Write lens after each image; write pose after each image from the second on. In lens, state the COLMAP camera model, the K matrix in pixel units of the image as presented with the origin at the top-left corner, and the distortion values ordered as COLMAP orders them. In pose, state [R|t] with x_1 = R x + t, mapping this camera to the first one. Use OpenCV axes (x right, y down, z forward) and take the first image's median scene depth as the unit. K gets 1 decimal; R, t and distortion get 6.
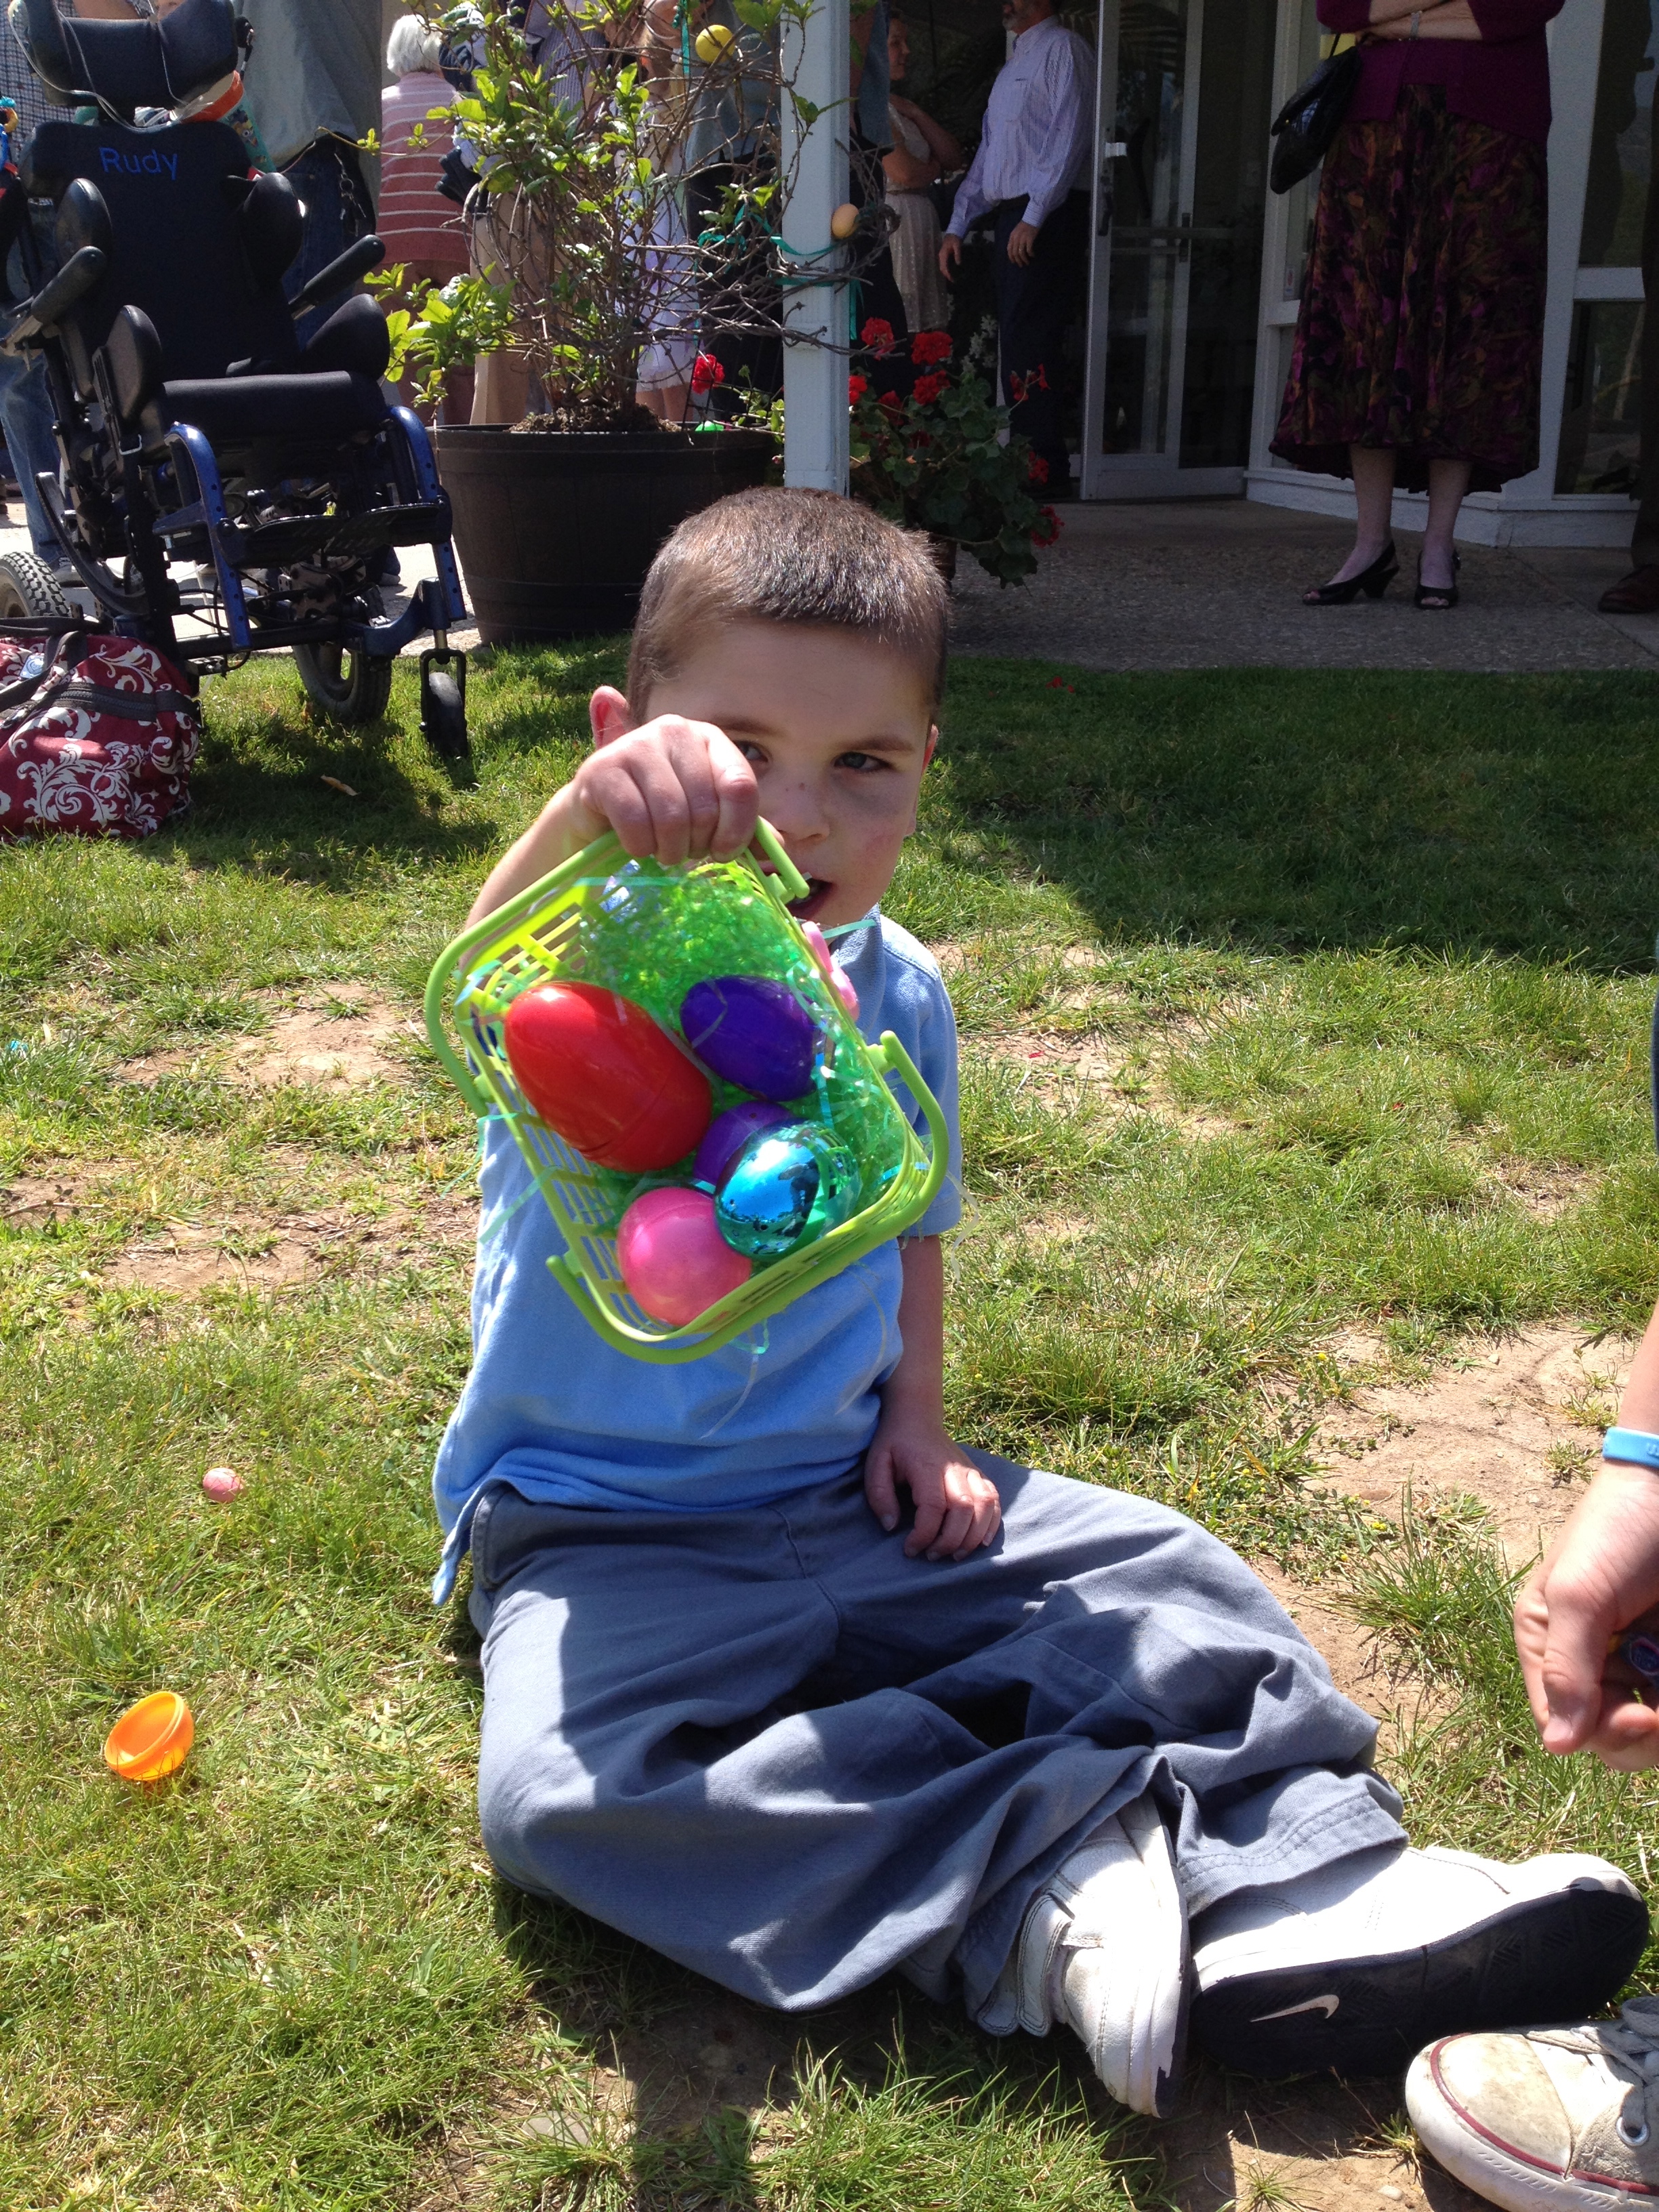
lens RADIAL K [[2098.7, 0, 839.8], [0, 2098.7, 1106.1], [0, 0, 1]] dist [0.189707, -0.349645]
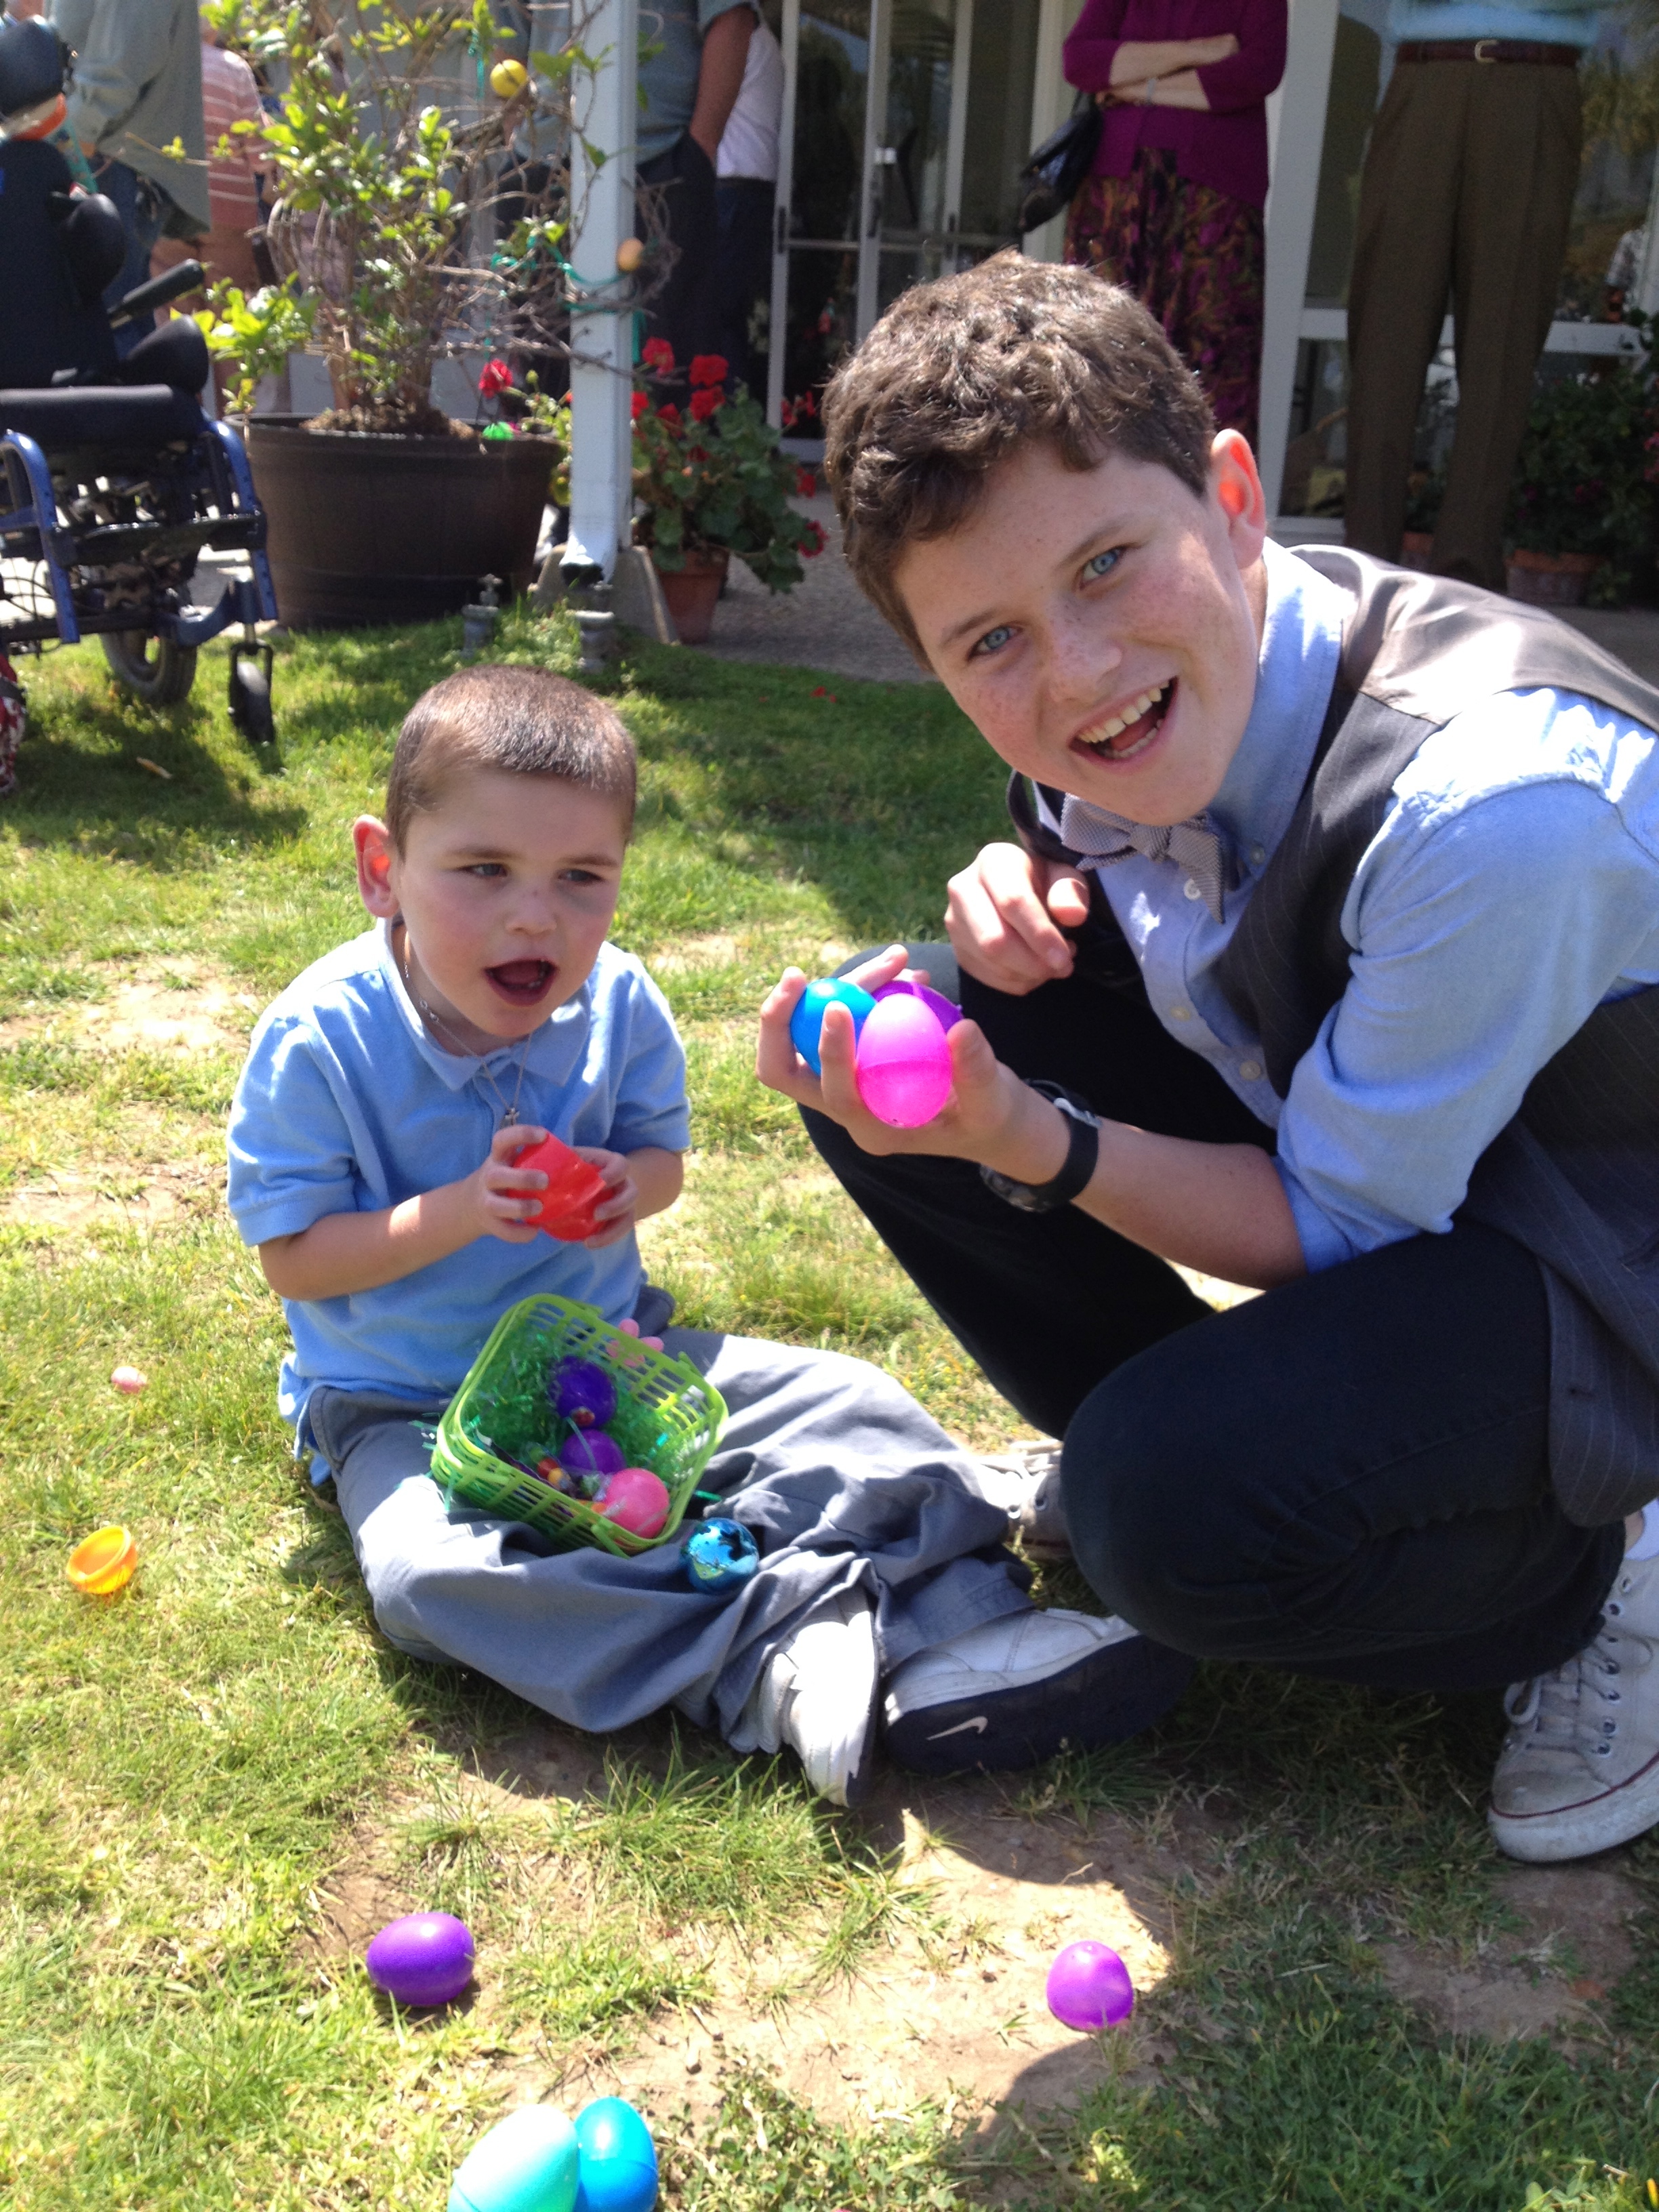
lens RADIAL K [[2098.7, 0, 839.8], [0, 2098.7, 1106.1], [0, 0, 1]] dist [0.189707, -0.349645]
pose [[0.993452, 0.015688, 0.113170, -0.012150], [-0.017801, 0.999685, 0.017680, -0.005718], [-0.112857, -0.019578, 0.993418, -0.146094]]
